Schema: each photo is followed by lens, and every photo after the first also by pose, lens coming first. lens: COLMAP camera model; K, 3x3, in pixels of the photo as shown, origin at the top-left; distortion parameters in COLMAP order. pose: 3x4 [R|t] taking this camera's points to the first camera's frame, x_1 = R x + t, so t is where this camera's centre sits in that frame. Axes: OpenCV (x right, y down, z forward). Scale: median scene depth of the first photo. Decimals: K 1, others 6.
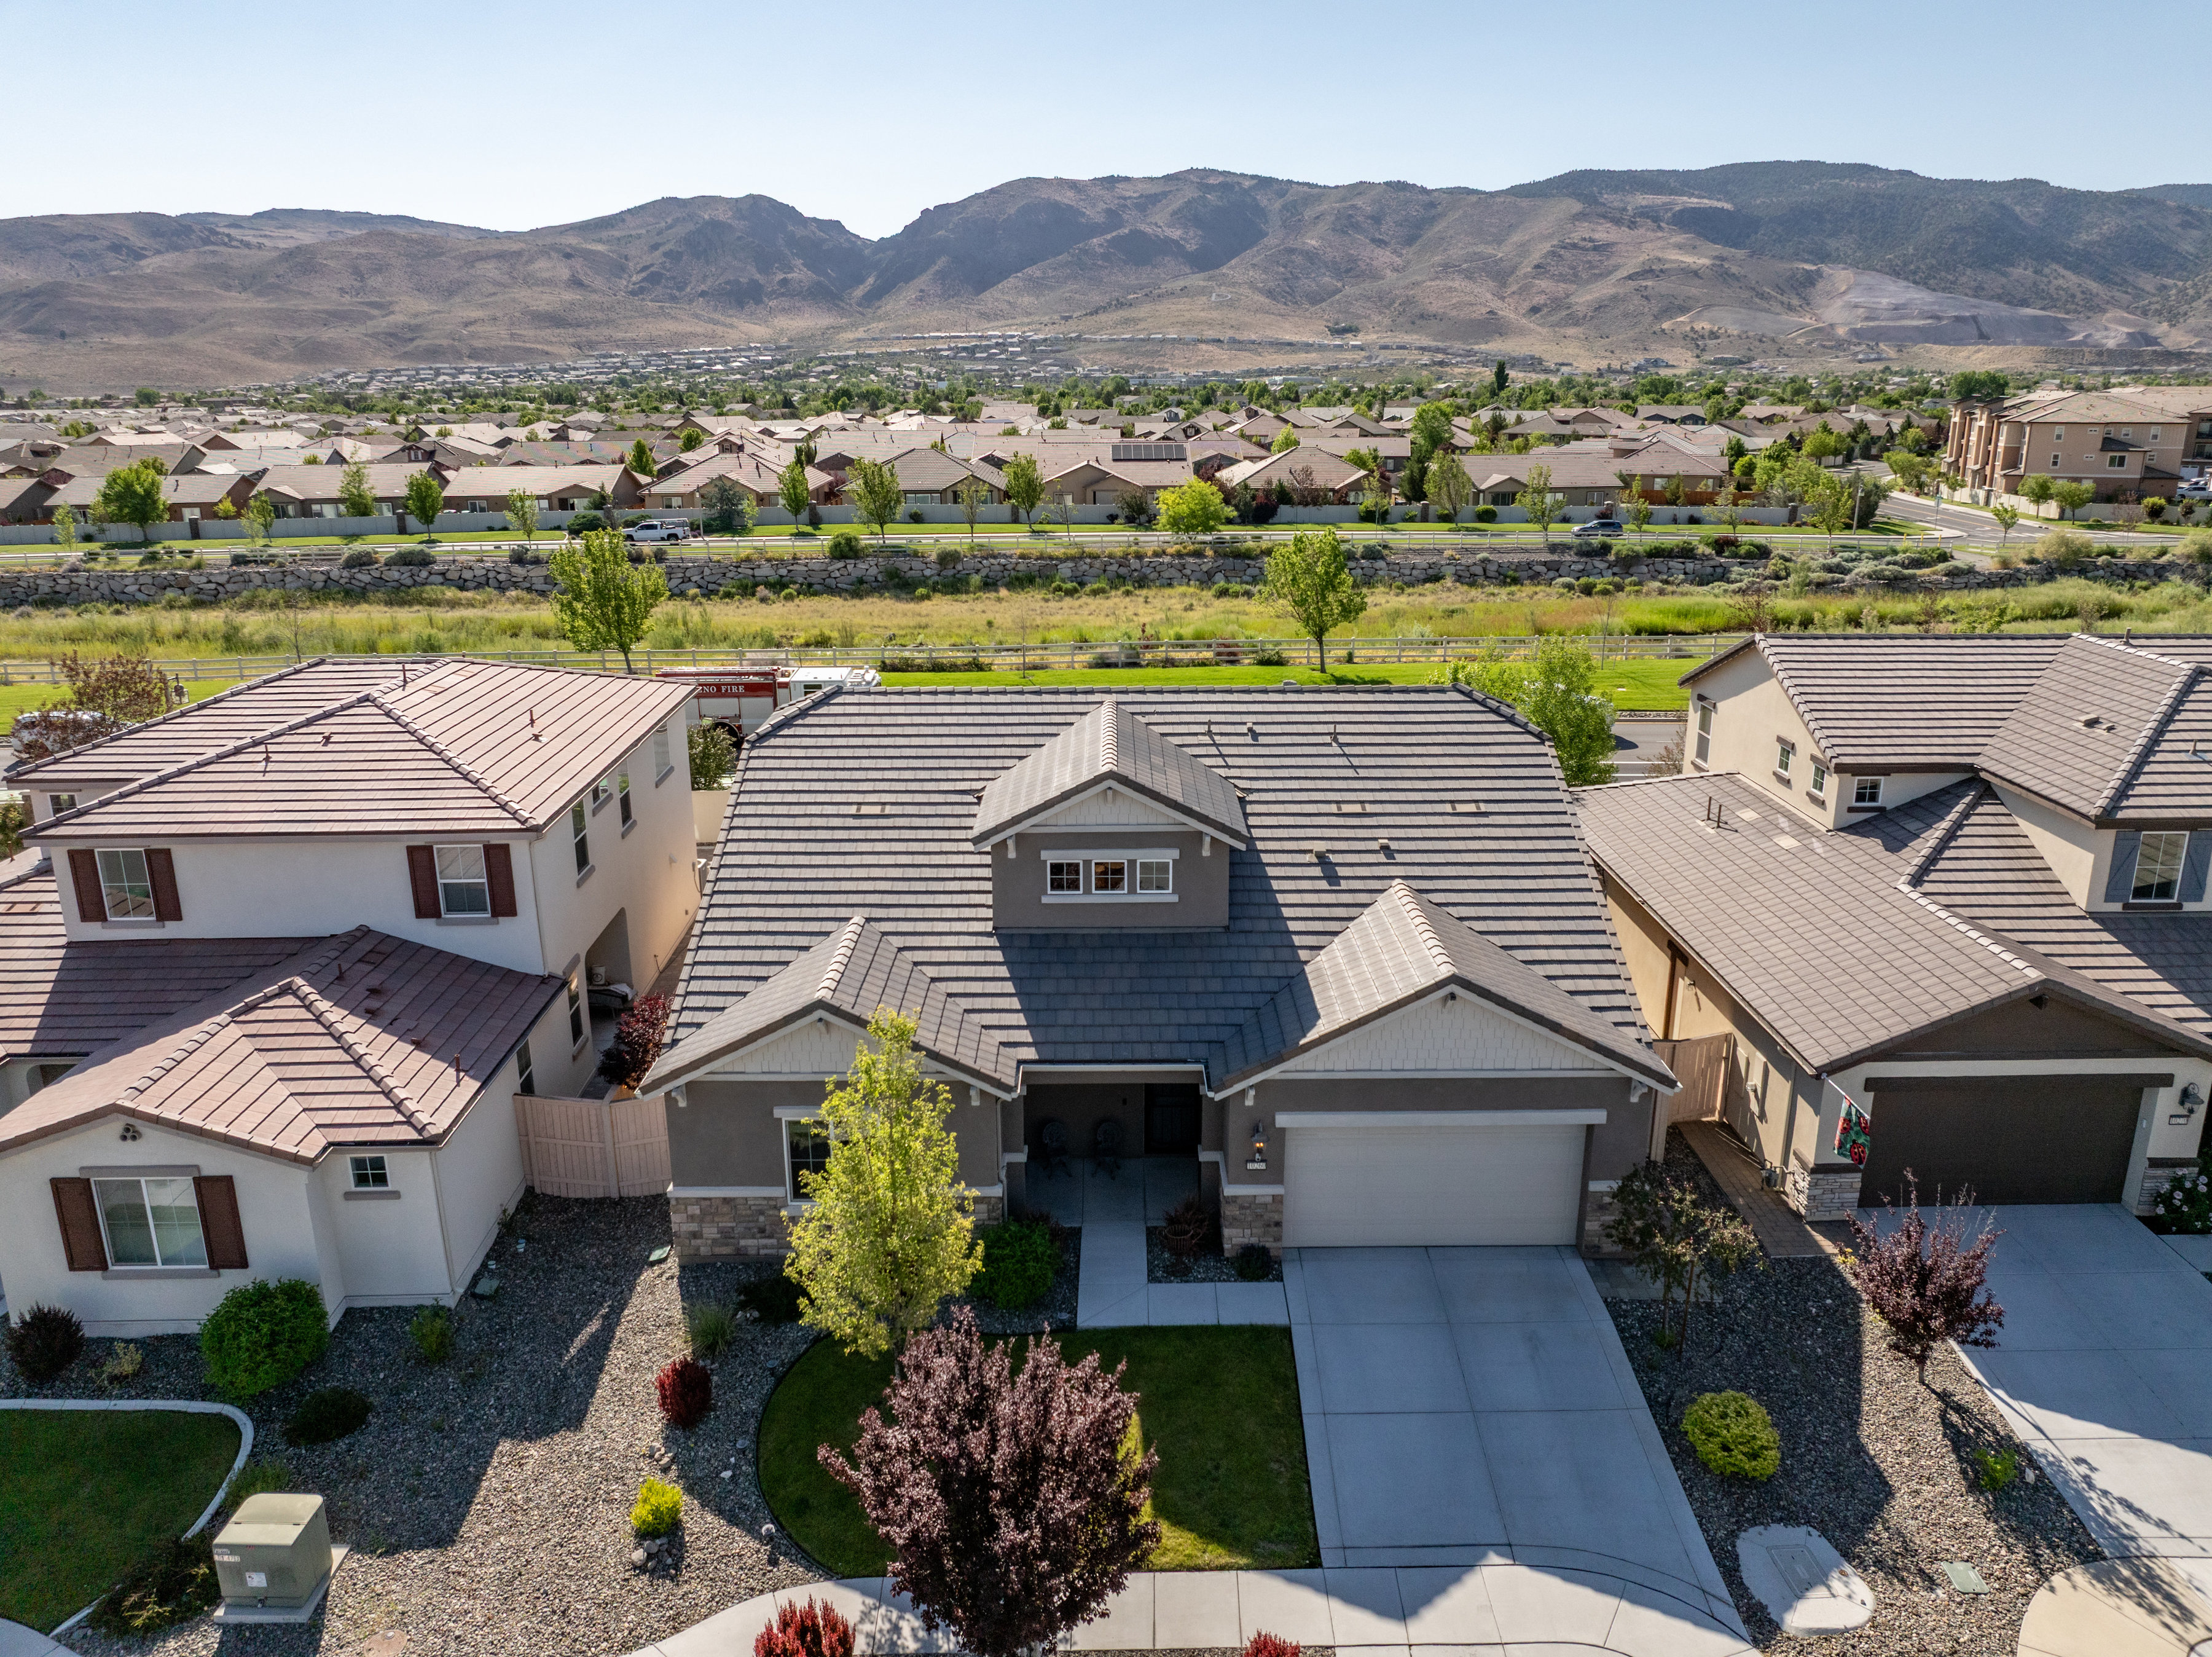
lens RADIAL K [[1564.4, 0, 1113.8], [0, 1564.4, 811.7], [0, 0, 1]] dist [-0.047412, 0.015142]
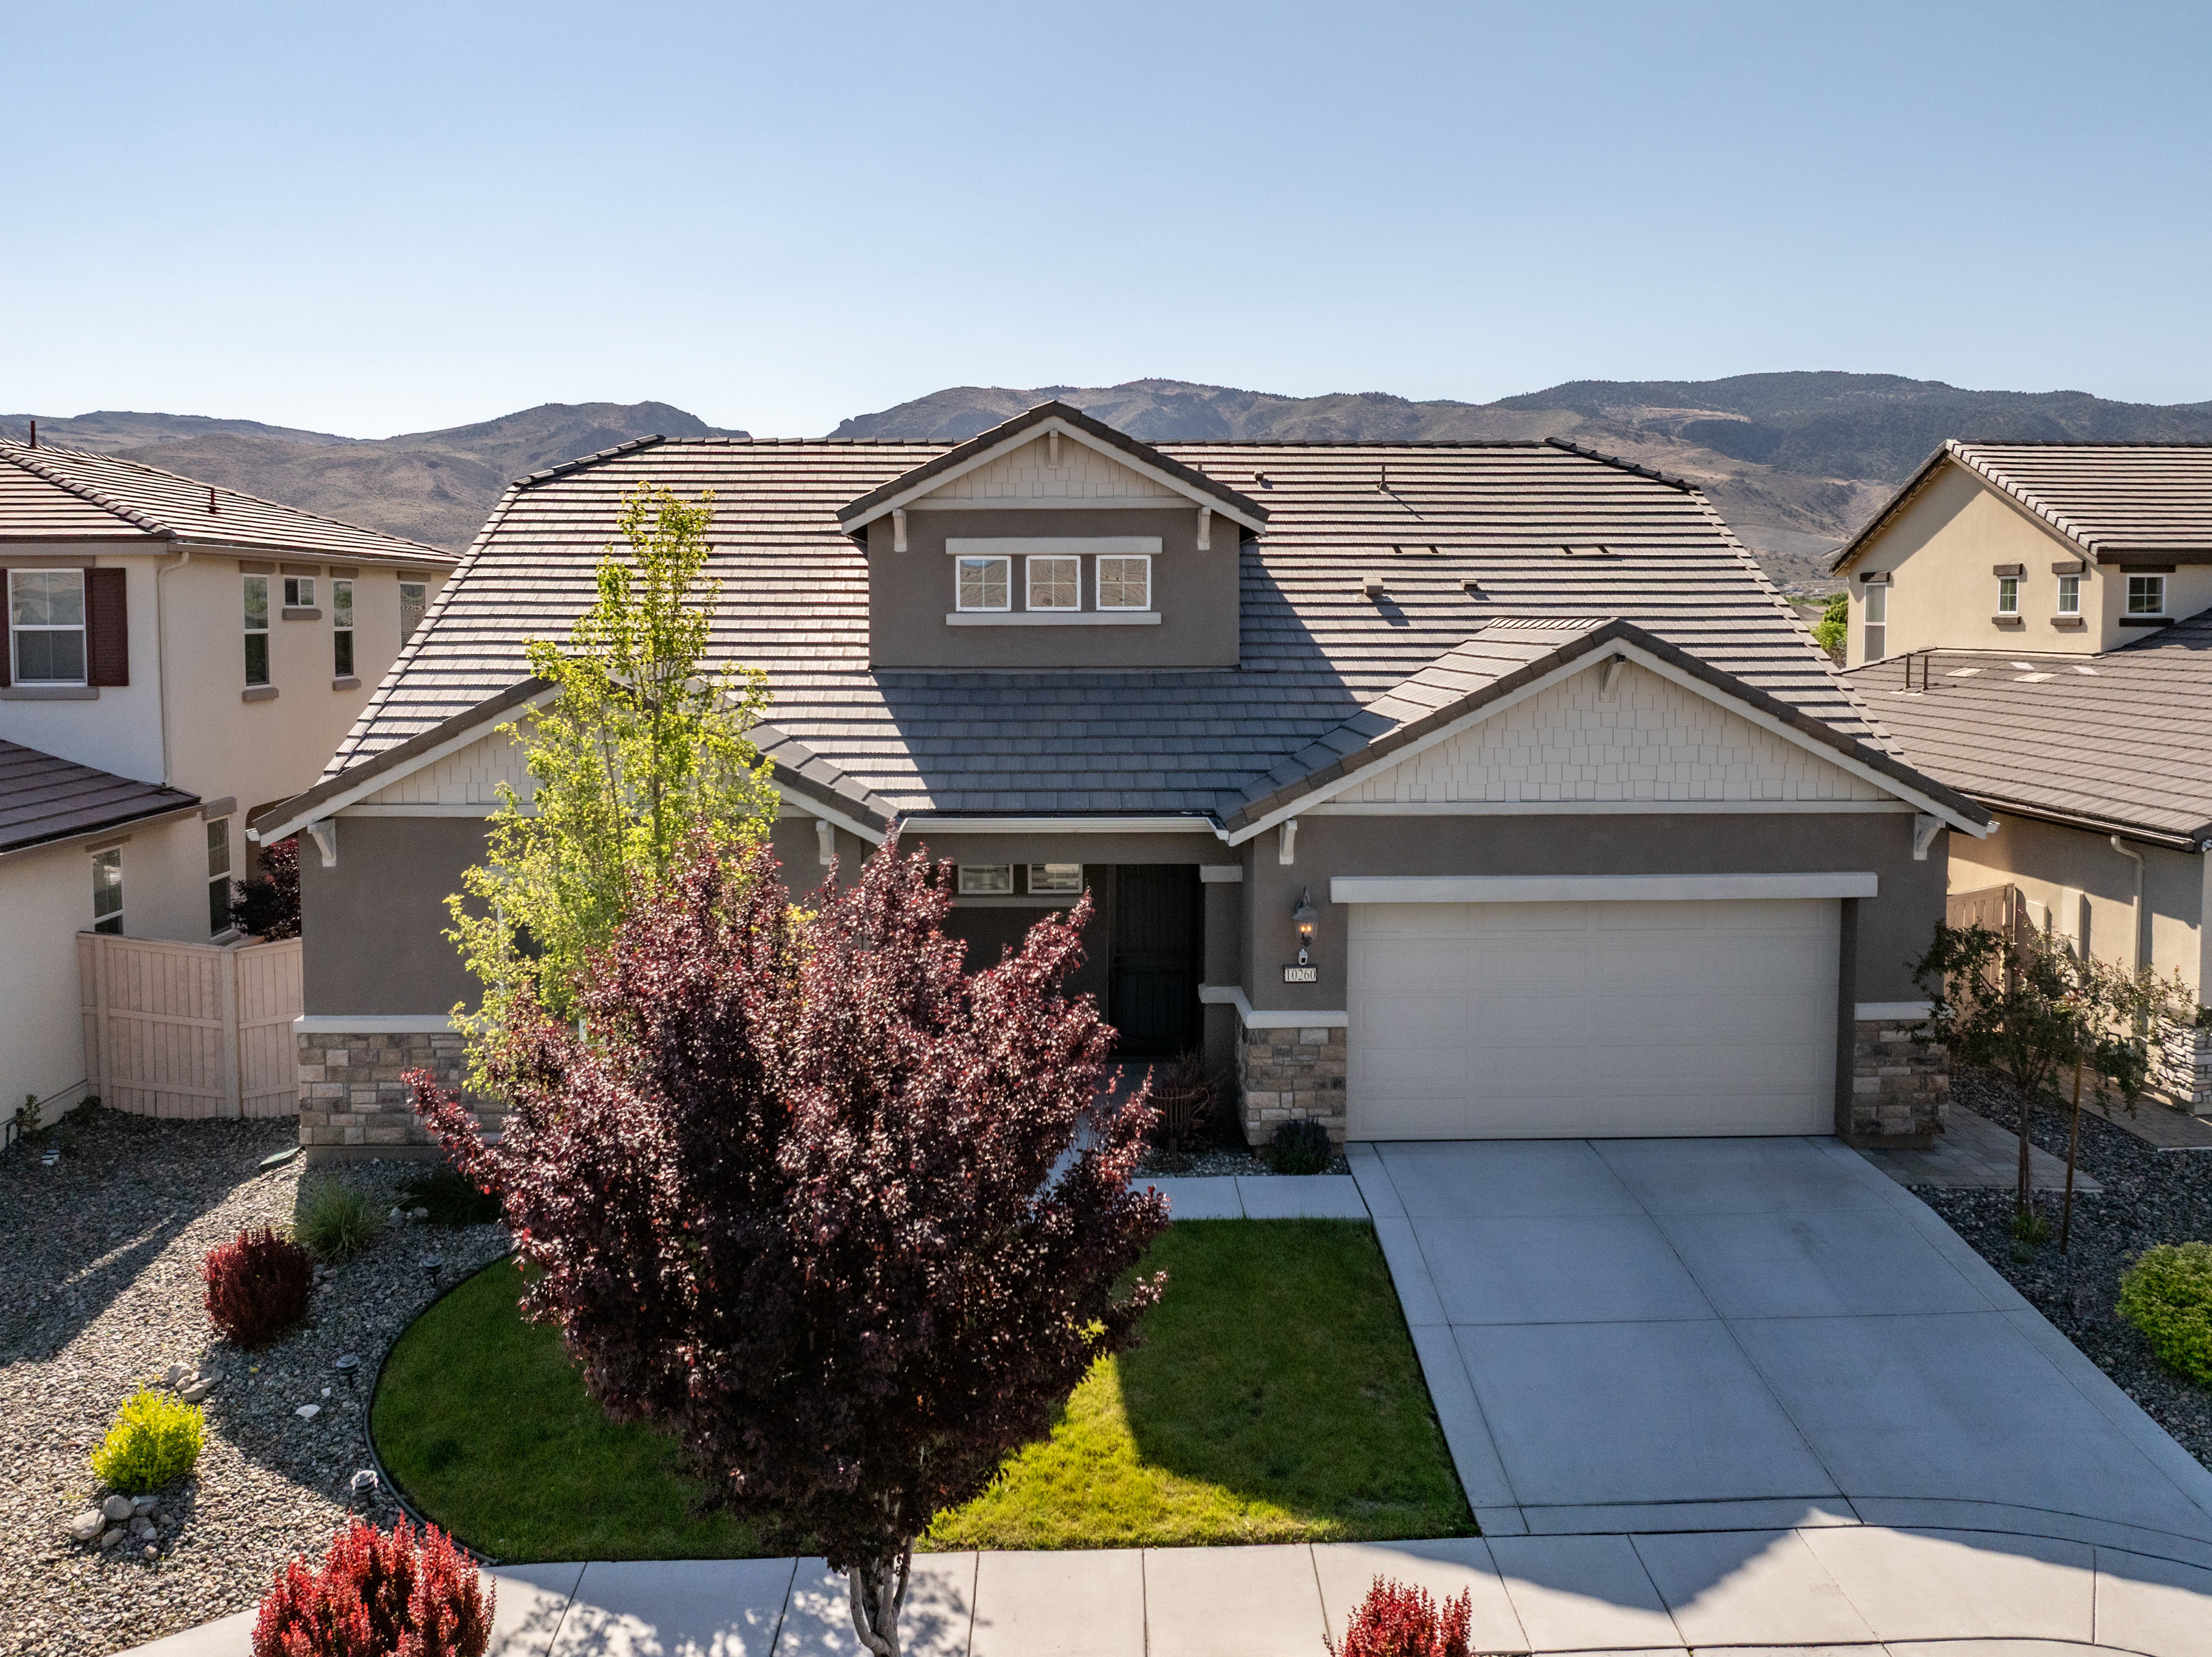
lens RADIAL K [[1857.0, 0, 1109.8], [0, 1857.0, 706.5], [0, 0, 1]] dist [-0.045343, 0.007961]
pose [[0.999594, 0.002398, 0.028375, -0.000888], [0.003847, 0.975942, -0.217995, 0.212760], [-0.028215, 0.218016, 0.975537, 0.222030]]
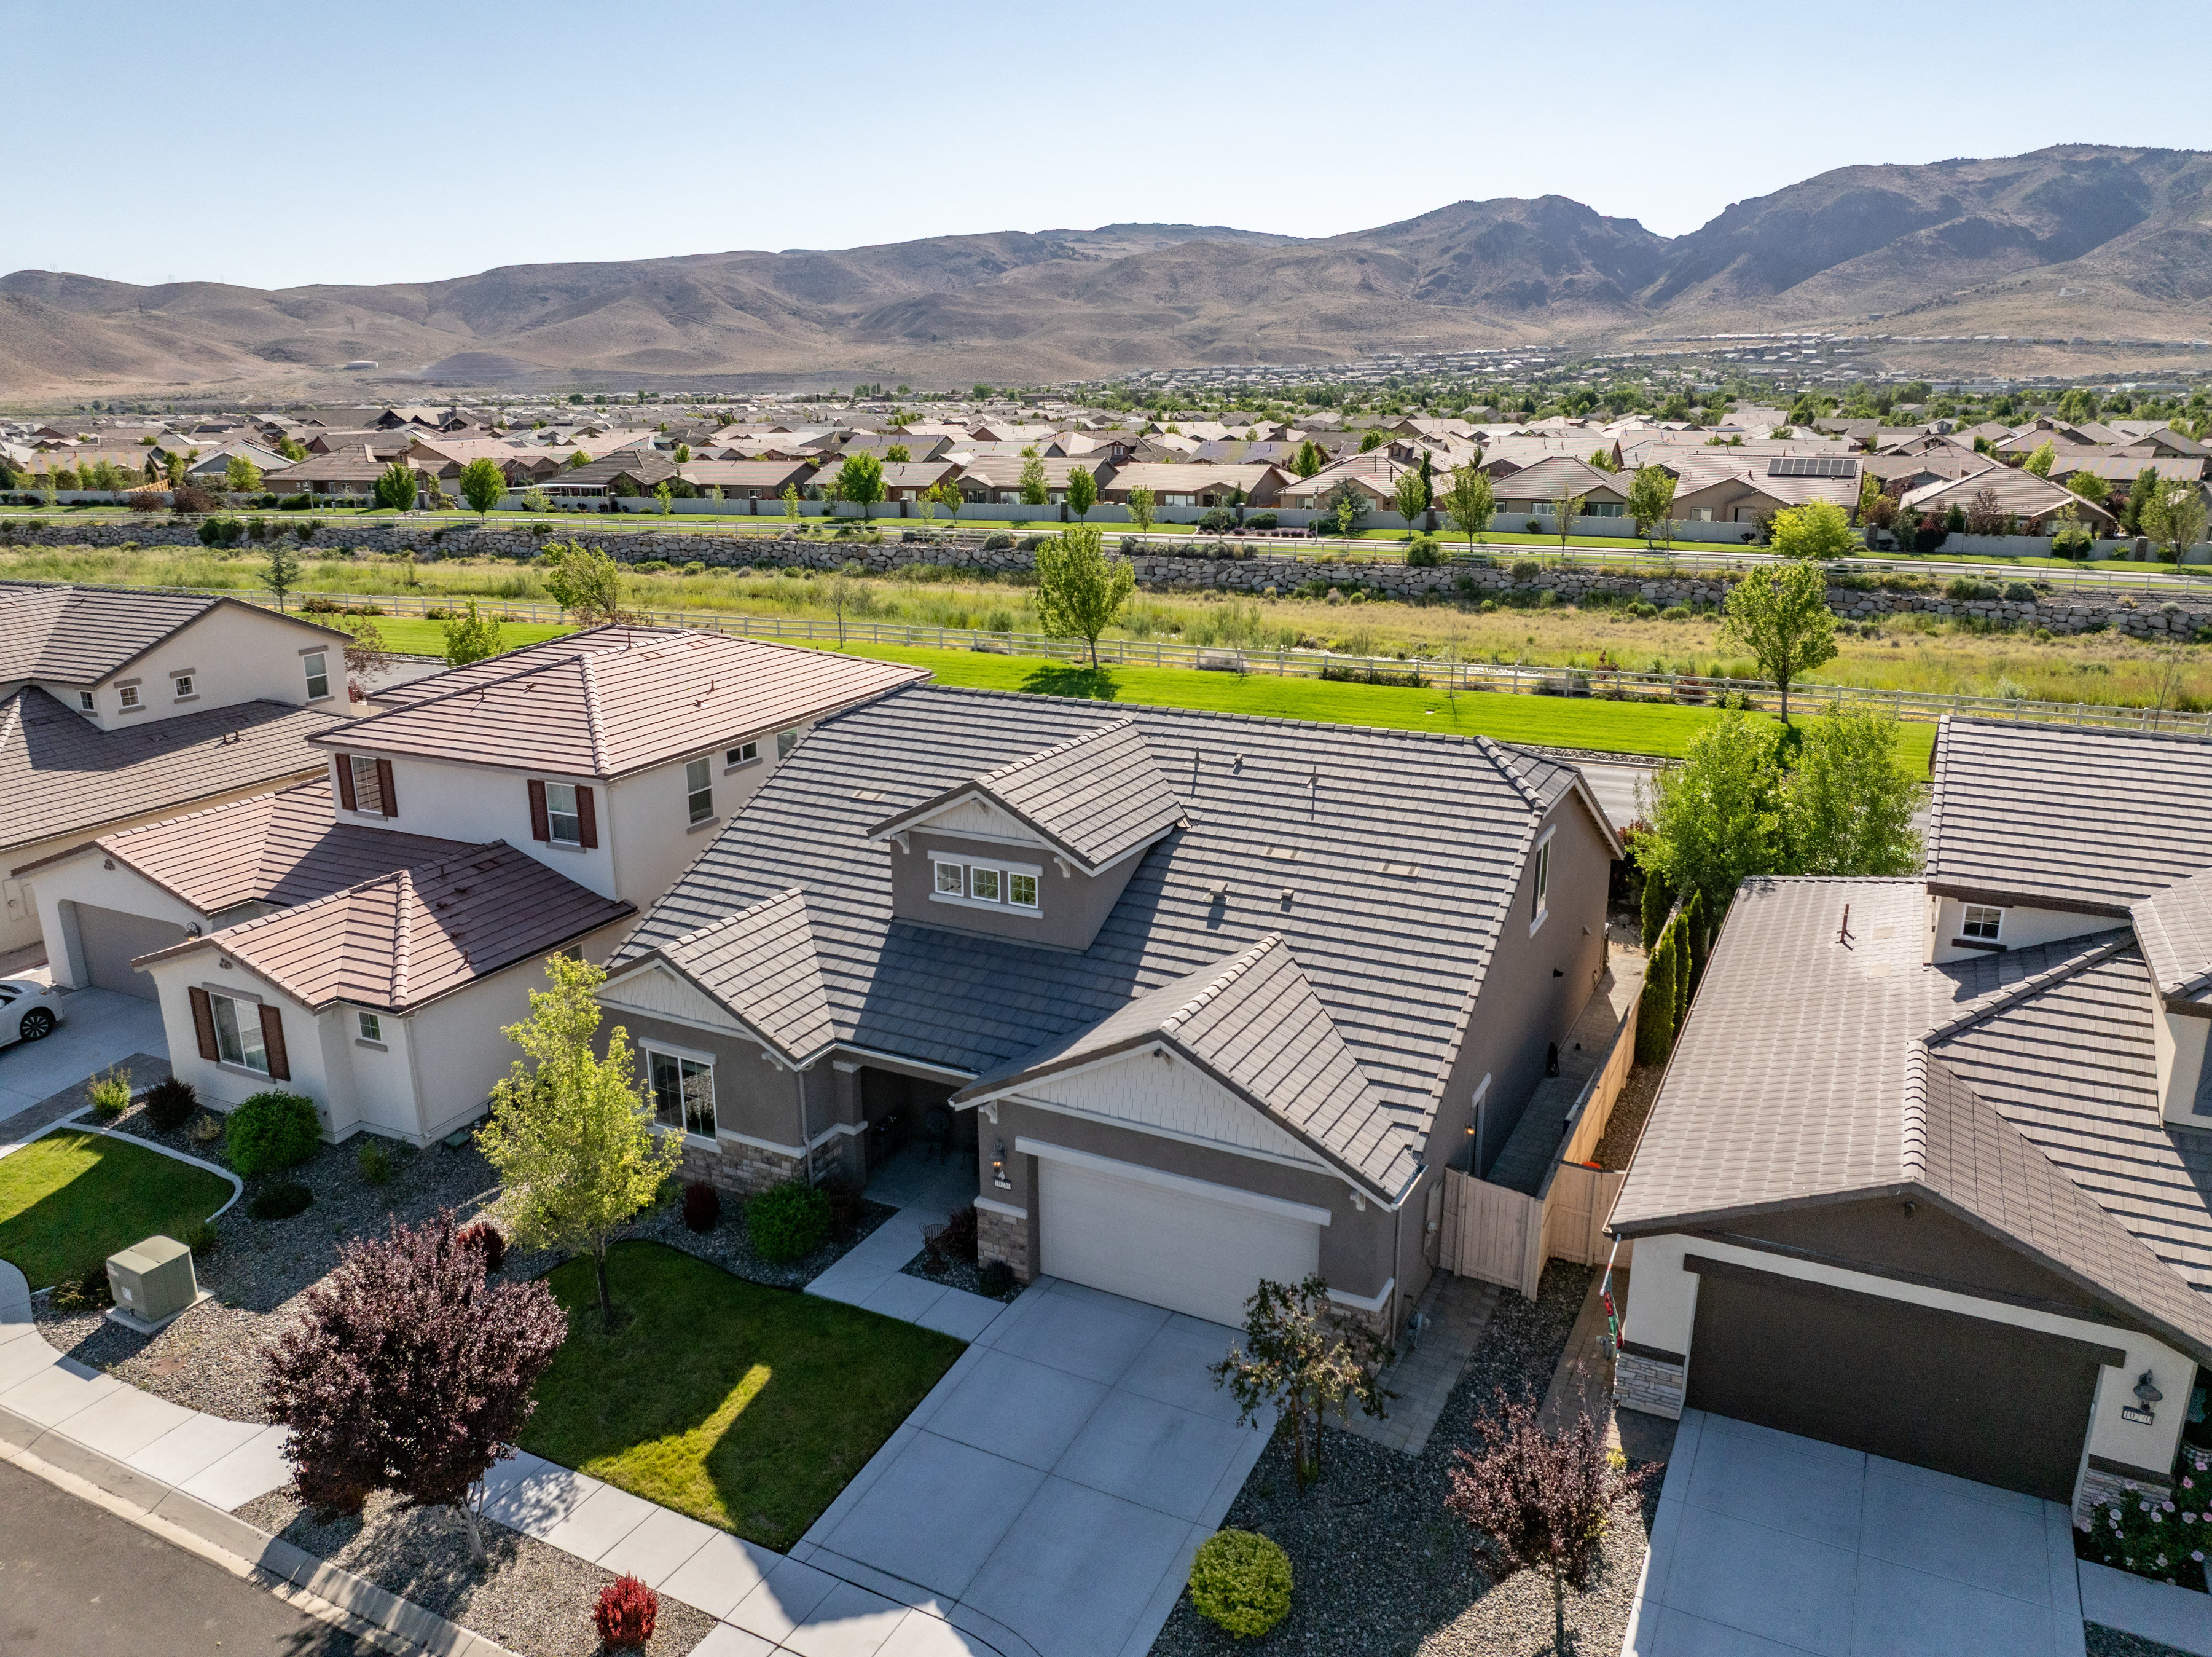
lens RADIAL K [[1564.4, 0, 1106.1], [0, 1564.4, 807.9], [0, 0, 1]] dist [-0.047412, 0.015142]
pose [[0.887035, 0.120134, -0.445799, 0.433642], [-0.121553, 0.992257, 0.025533, -0.037163], [0.445414, 0.031540, 0.894769, 0.089595]]
